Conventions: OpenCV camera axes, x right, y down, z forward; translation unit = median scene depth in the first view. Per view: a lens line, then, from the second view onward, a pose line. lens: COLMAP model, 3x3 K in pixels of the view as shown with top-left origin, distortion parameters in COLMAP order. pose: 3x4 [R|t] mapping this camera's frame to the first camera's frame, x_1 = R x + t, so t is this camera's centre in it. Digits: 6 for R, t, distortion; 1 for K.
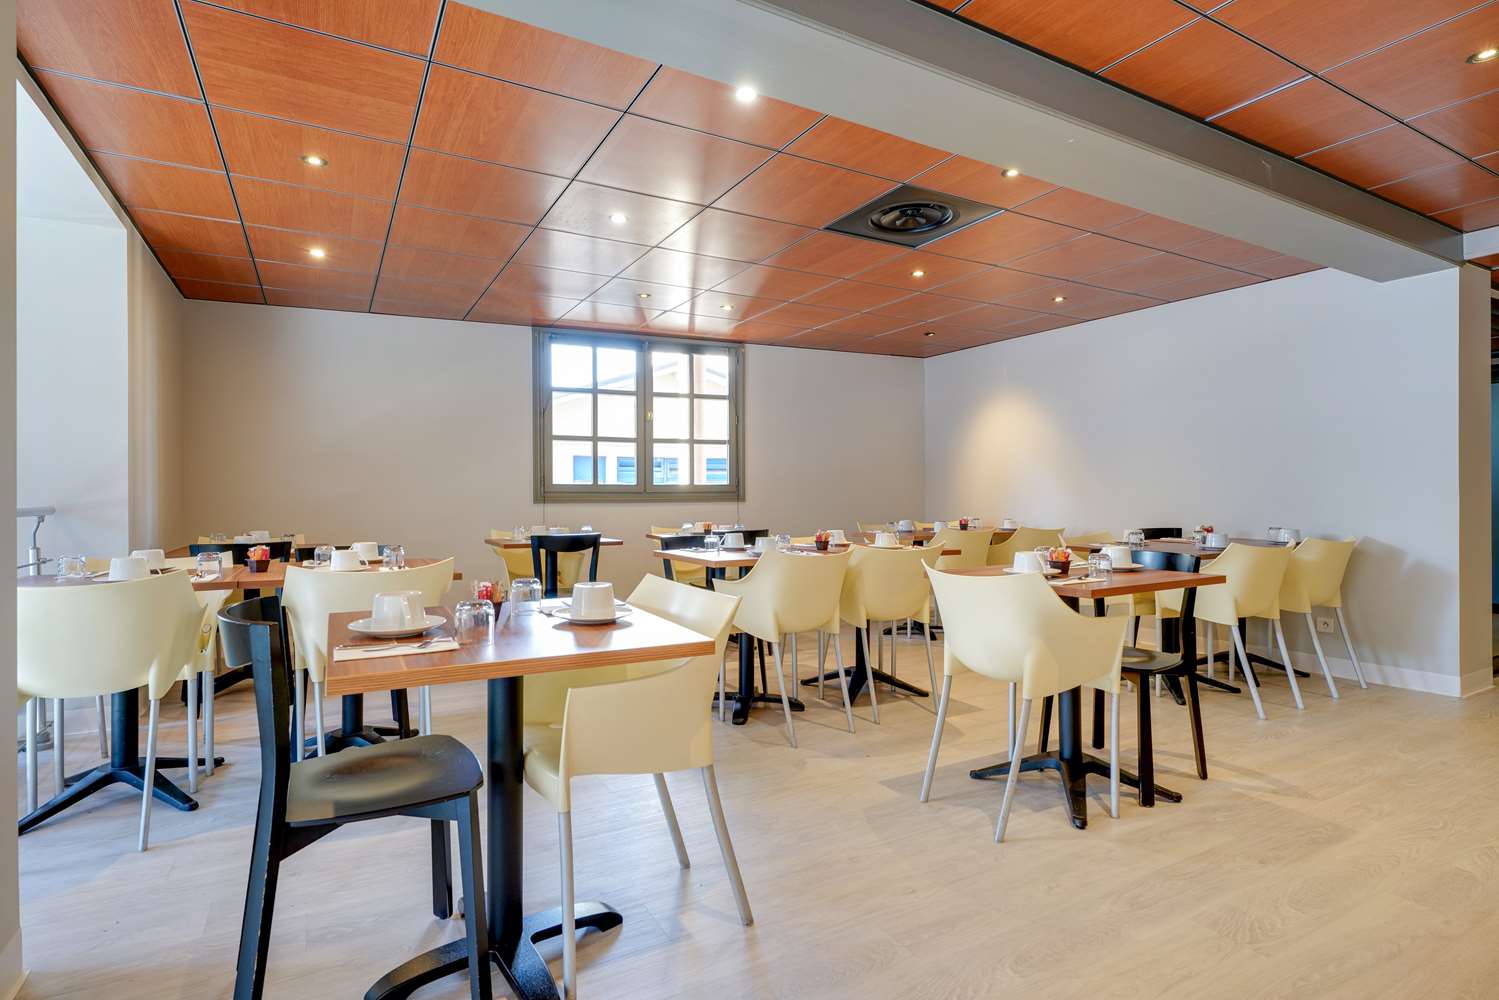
lens RADIAL K [[755.4, 0, 749.2], [0, 755.4, 505.5], [0, 0, 1]] dist [0.004965, -0.000418]
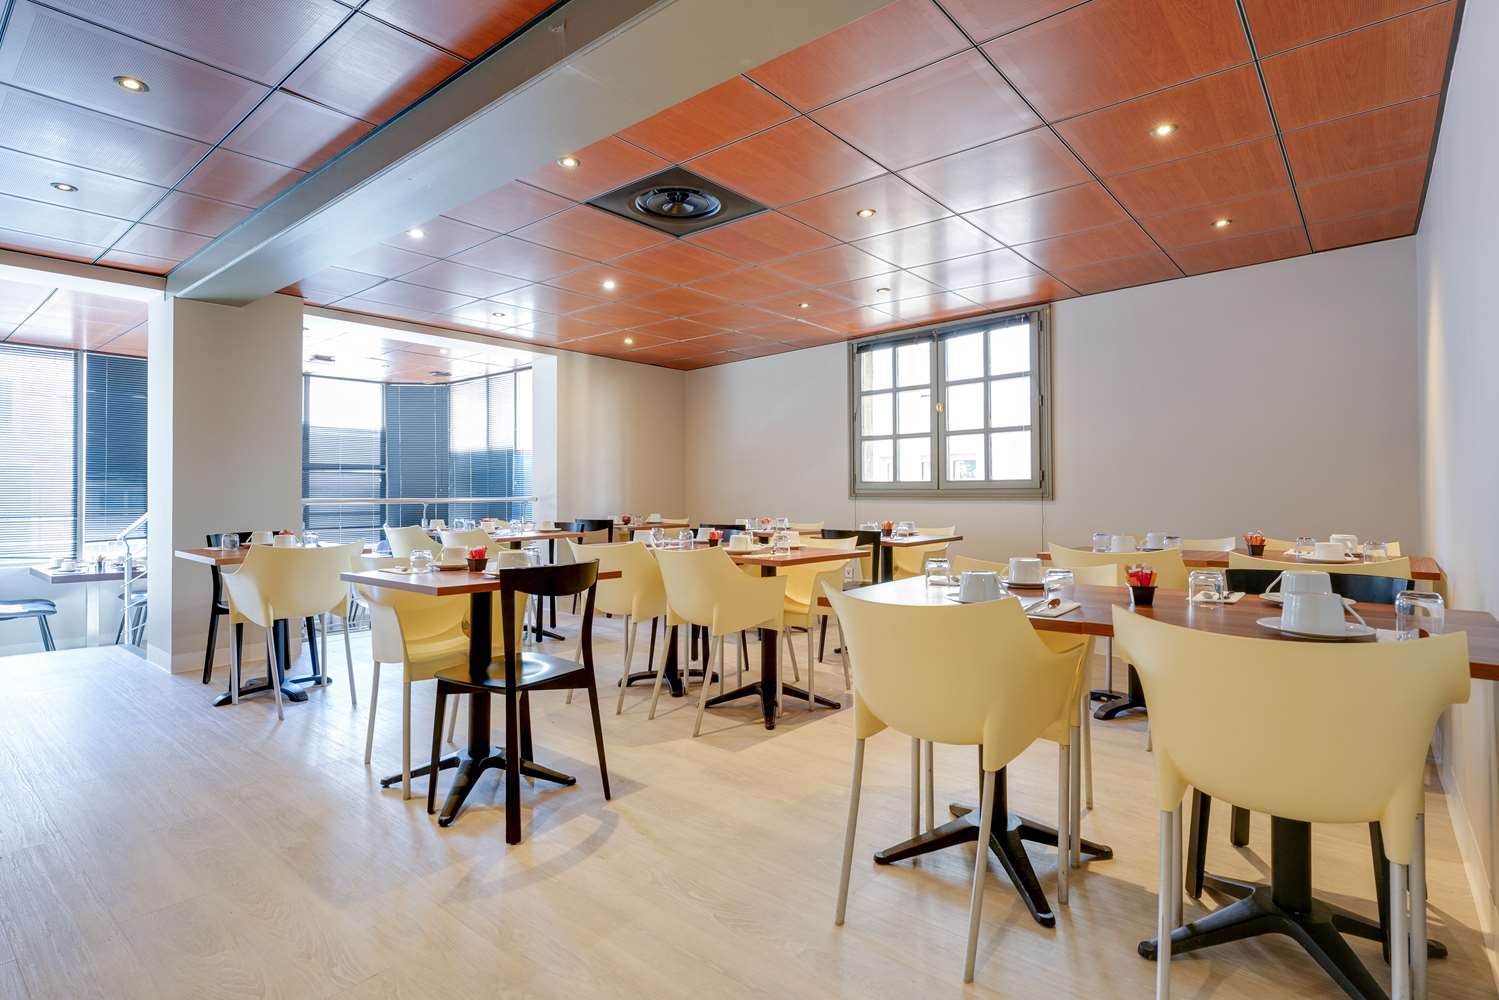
lens RADIAL K [[755.4, 0, 746.3], [0, 755.4, 487.7], [0, 0, 1]] dist [0.004965, -0.000418]
pose [[0.343447, -0.006182, -0.939152, 0.675499], [-0.018950, 0.999729, -0.013511, -0.001208], [0.938981, 0.022437, 0.343237, 0.449029]]
